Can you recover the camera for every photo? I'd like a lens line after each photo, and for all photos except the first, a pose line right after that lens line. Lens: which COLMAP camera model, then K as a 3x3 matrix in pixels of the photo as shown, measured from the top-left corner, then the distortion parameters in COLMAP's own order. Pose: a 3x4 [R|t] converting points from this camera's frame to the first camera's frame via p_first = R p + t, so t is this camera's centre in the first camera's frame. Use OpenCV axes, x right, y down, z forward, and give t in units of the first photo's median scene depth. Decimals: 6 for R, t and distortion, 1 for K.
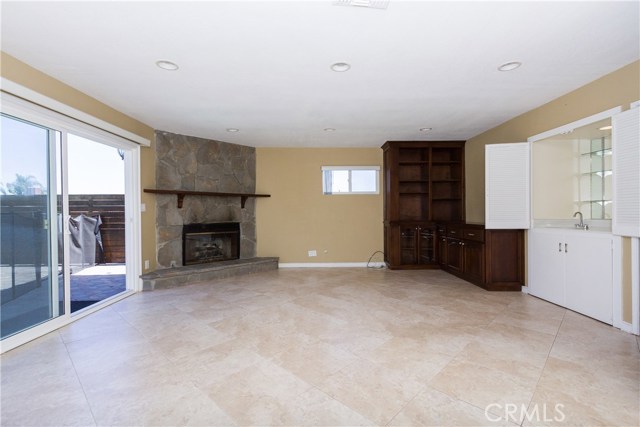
lens RADIAL K [[293.2, 0, 320.0], [0, 293.2, 213.5], [0, 0, 1]] dist [0.001267, -0.000251]
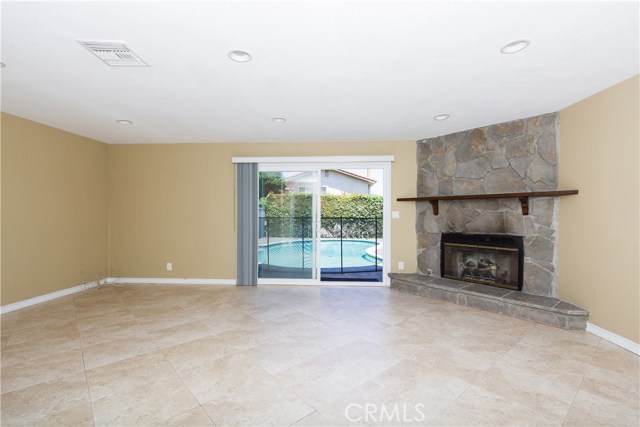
lens RADIAL K [[293.2, 0, 320.0], [0, 293.2, 213.5], [0, 0, 1]] dist [0.001267, -0.000251]
pose [[-0.069260, 0.001422, -0.997598, 0.468662], [-0.008602, 0.999961, 0.002022, -0.020792], [0.997562, 0.008722, -0.069246, 0.664241]]
